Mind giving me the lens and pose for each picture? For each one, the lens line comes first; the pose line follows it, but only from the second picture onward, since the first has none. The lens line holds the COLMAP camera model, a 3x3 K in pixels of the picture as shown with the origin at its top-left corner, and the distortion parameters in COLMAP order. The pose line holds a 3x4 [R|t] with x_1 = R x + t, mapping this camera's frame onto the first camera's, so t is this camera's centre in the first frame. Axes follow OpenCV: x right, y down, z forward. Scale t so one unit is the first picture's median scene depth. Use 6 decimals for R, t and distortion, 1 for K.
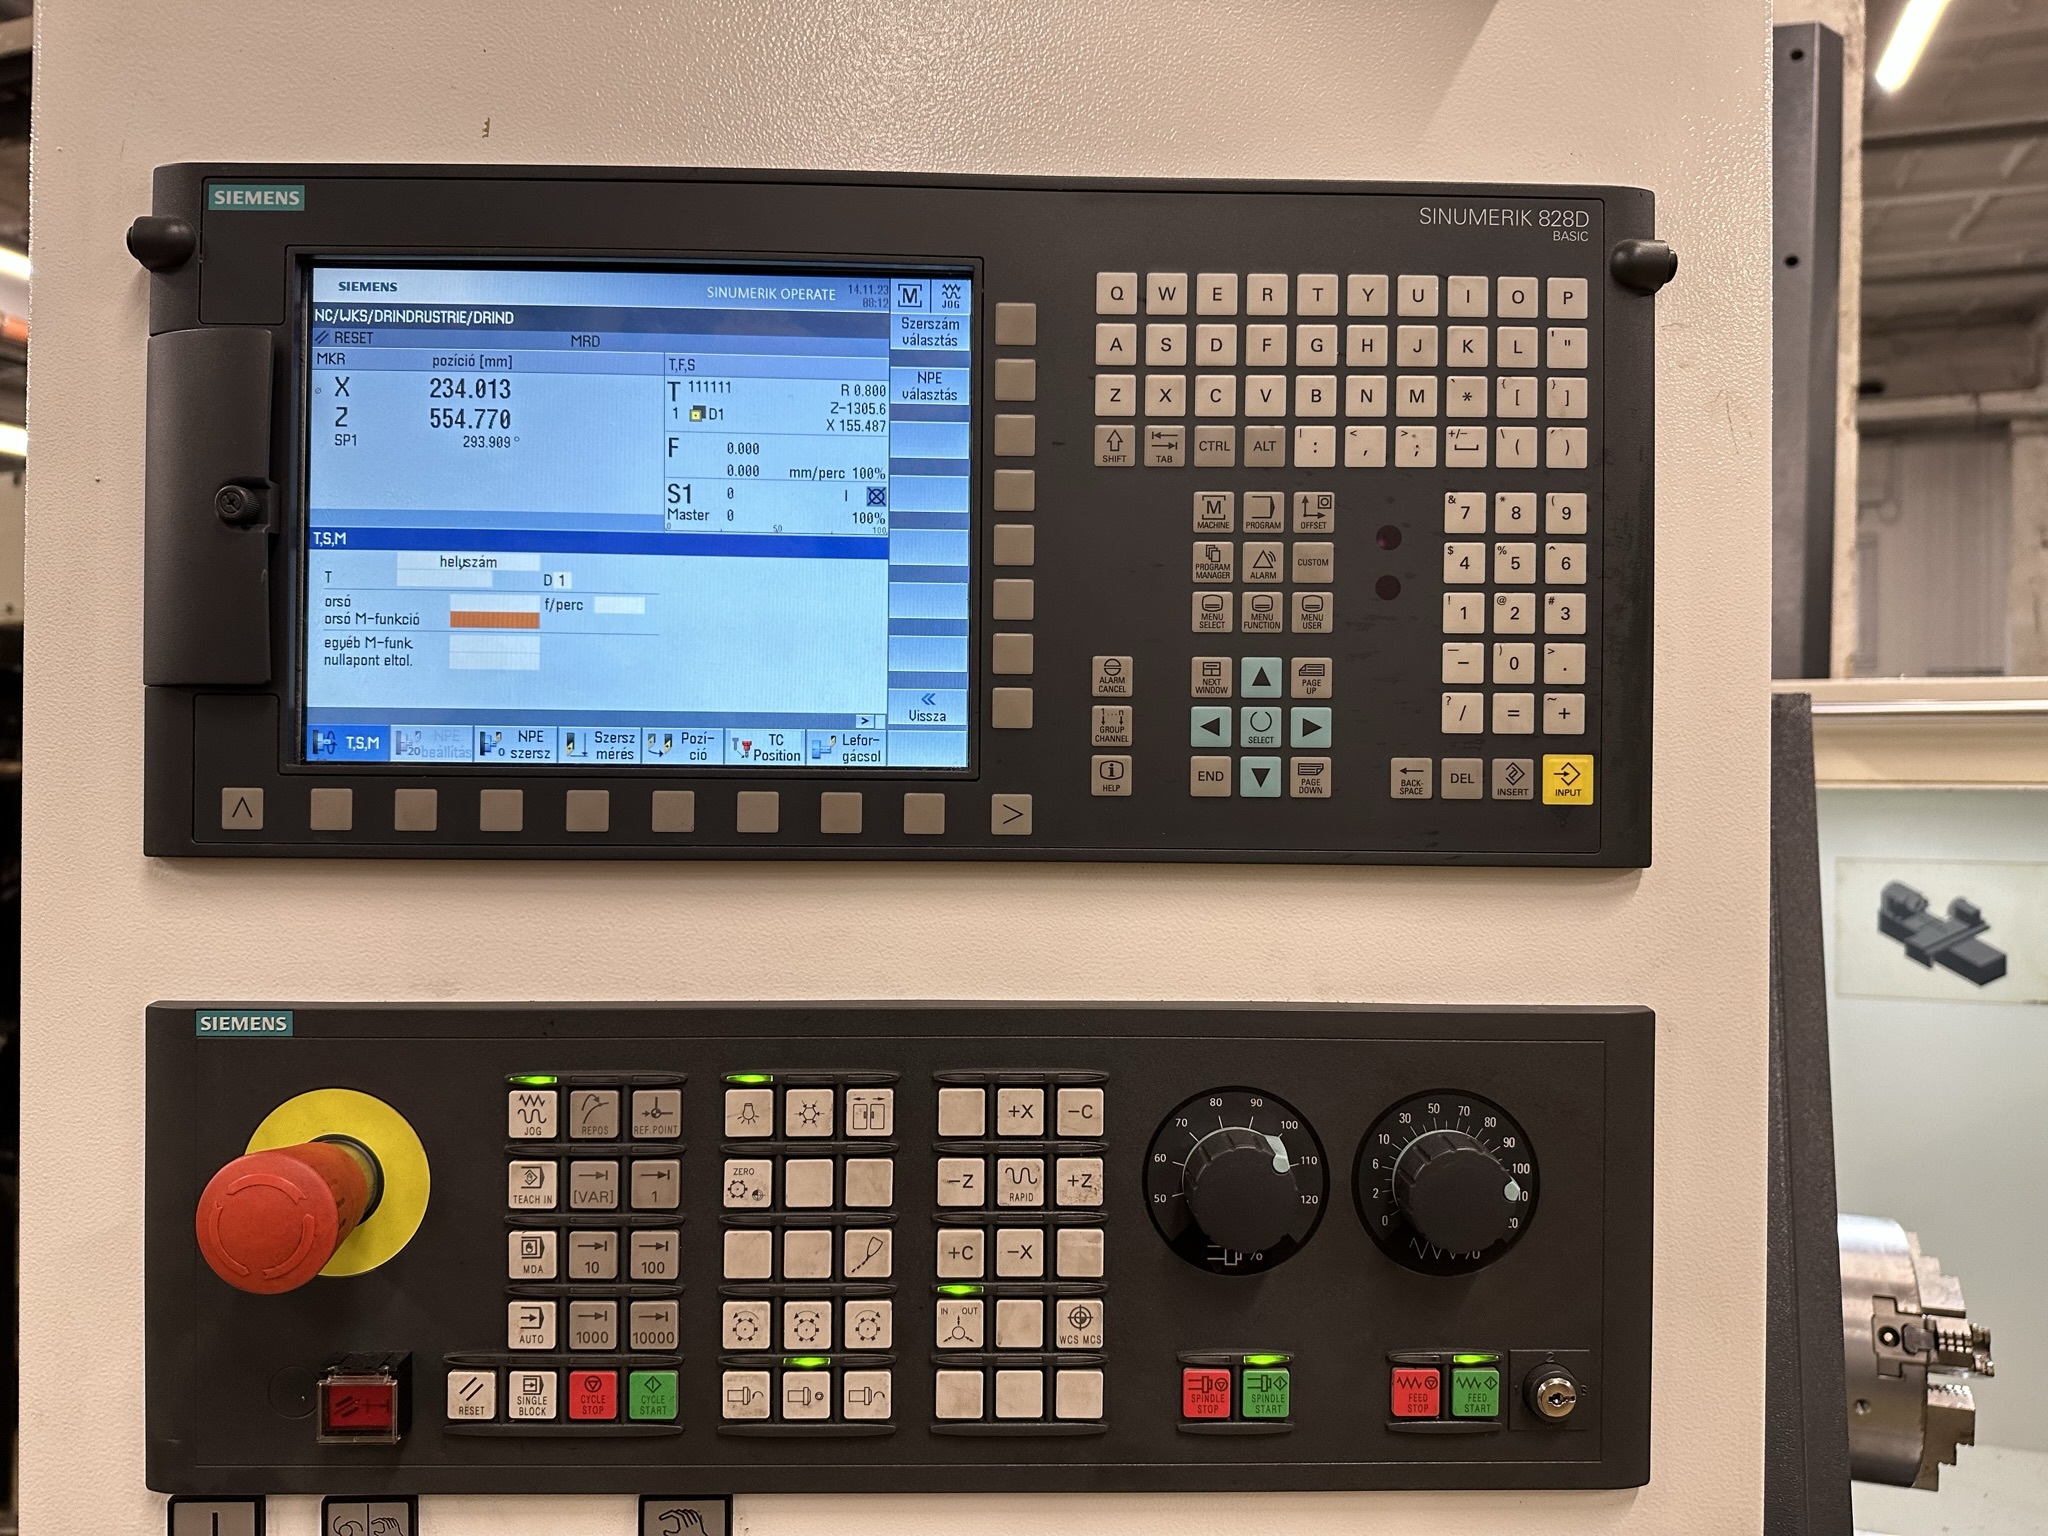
lens RADIAL K [[1455.9, 0, 1020.3], [0, 1455.9, 769.7], [0, 0, 1]] dist [0.074052, -0.121449]
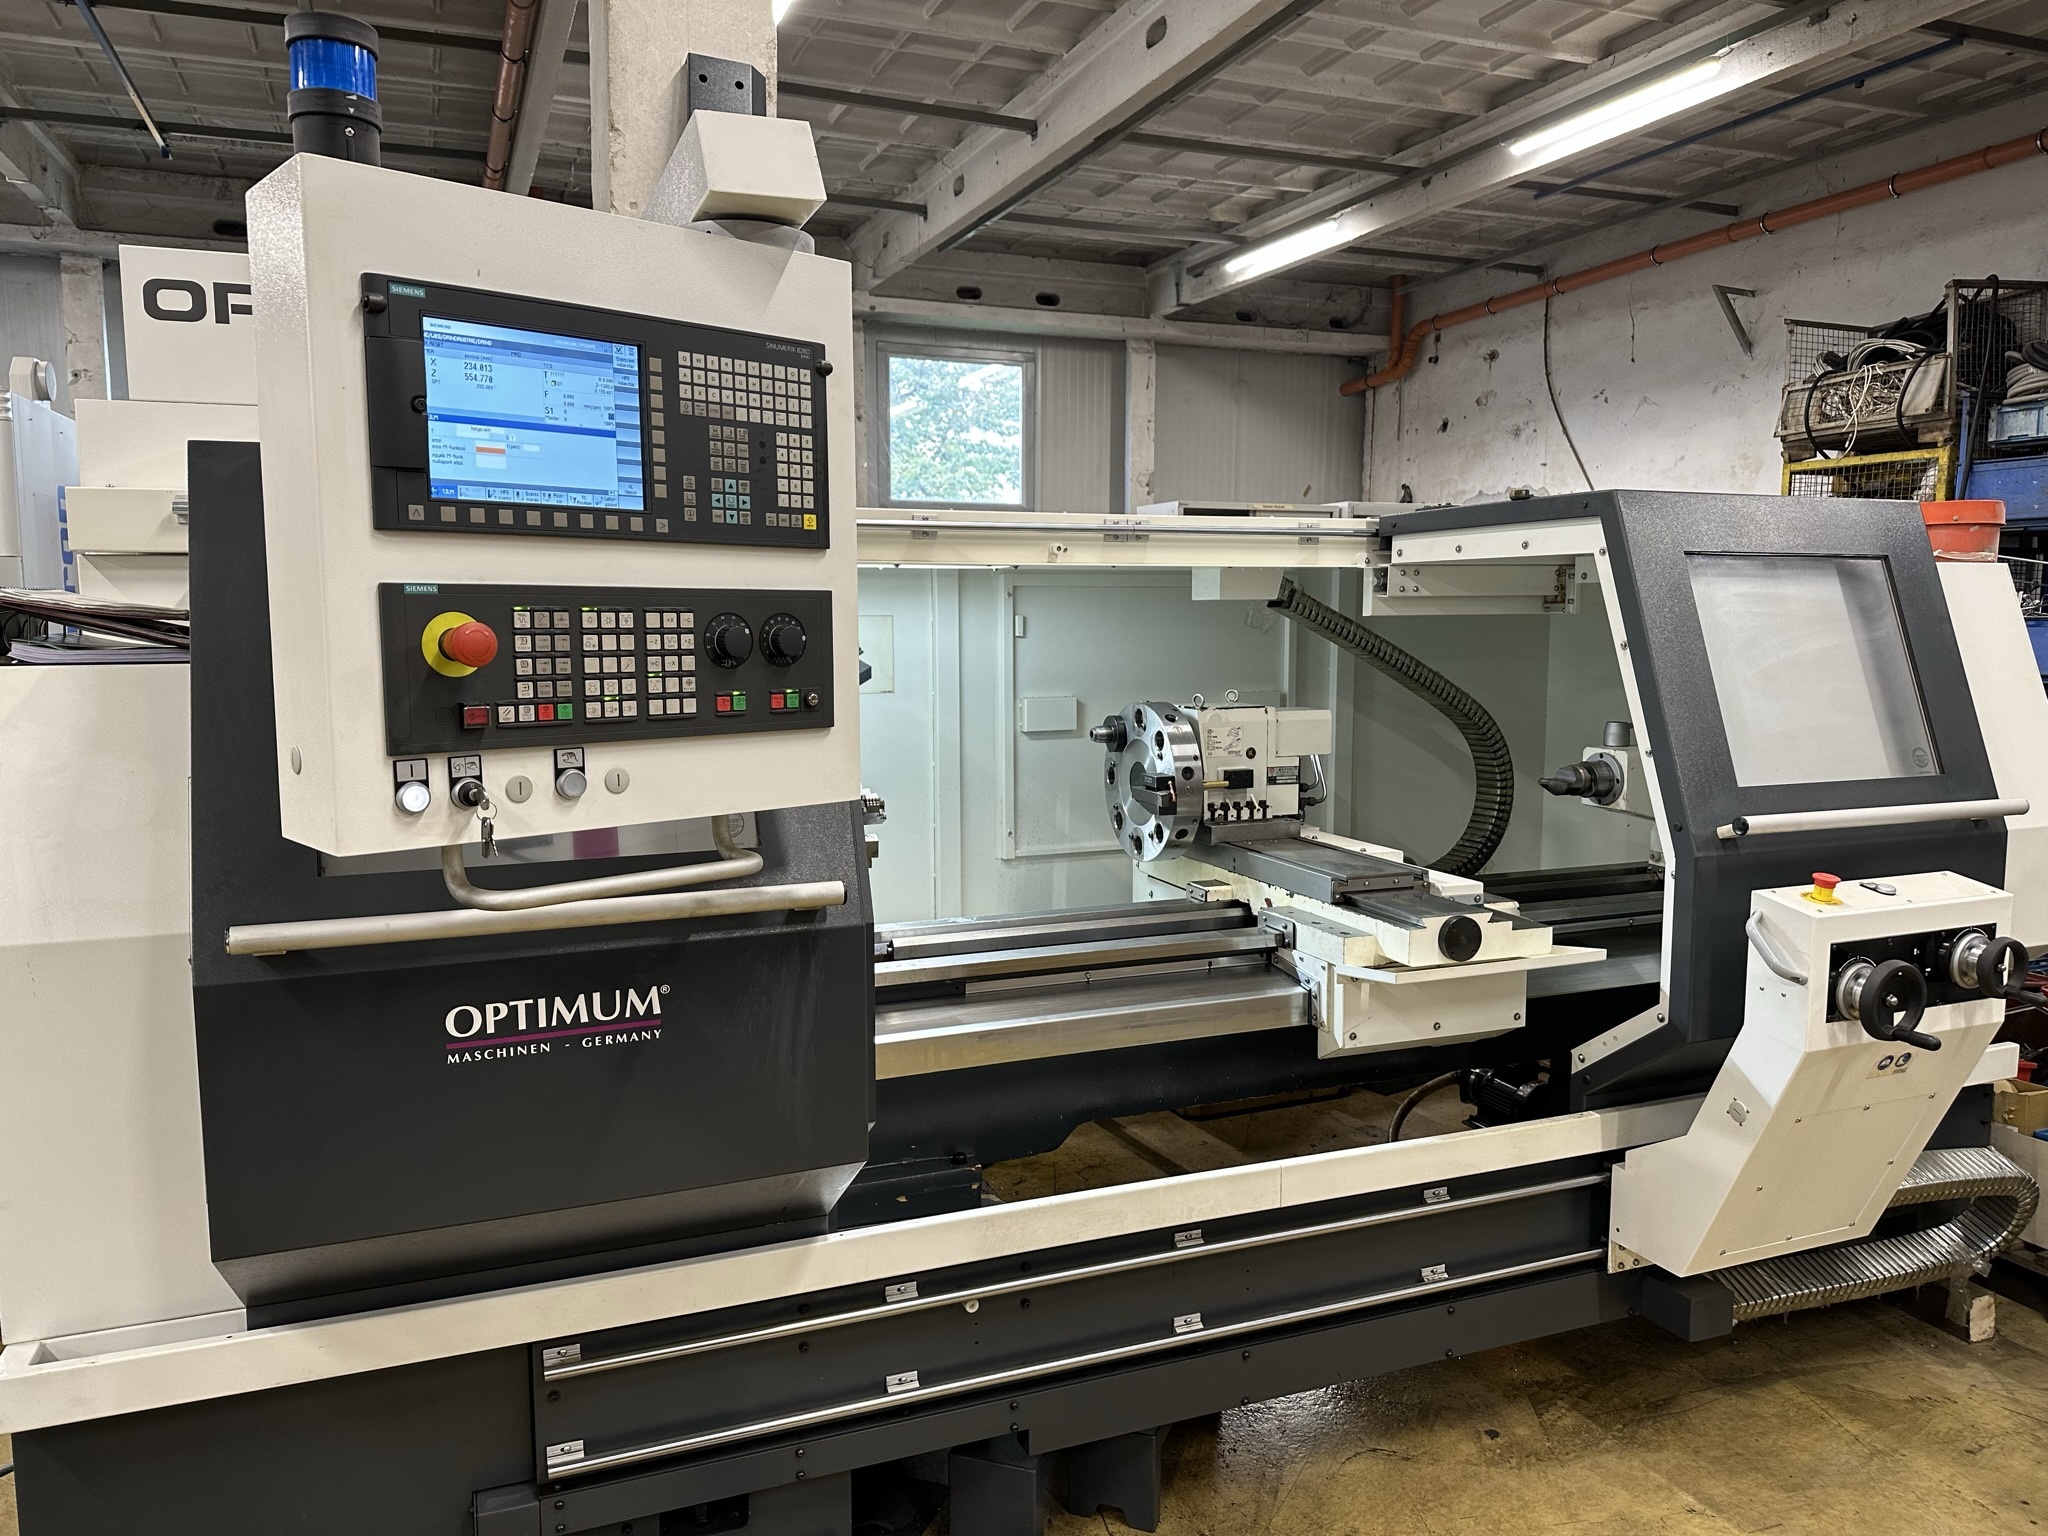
lens RADIAL K [[1431.1, 0, 1016.9], [0, 1431.1, 768.3], [0, 0, 1]] dist [0.186058, -0.294265]
pose [[0.752637, -0.079912, 0.653569, -1.524627], [0.004913, 0.993262, 0.115788, 0.191907], [-0.658418, -0.083936, 0.747958, -1.903324]]
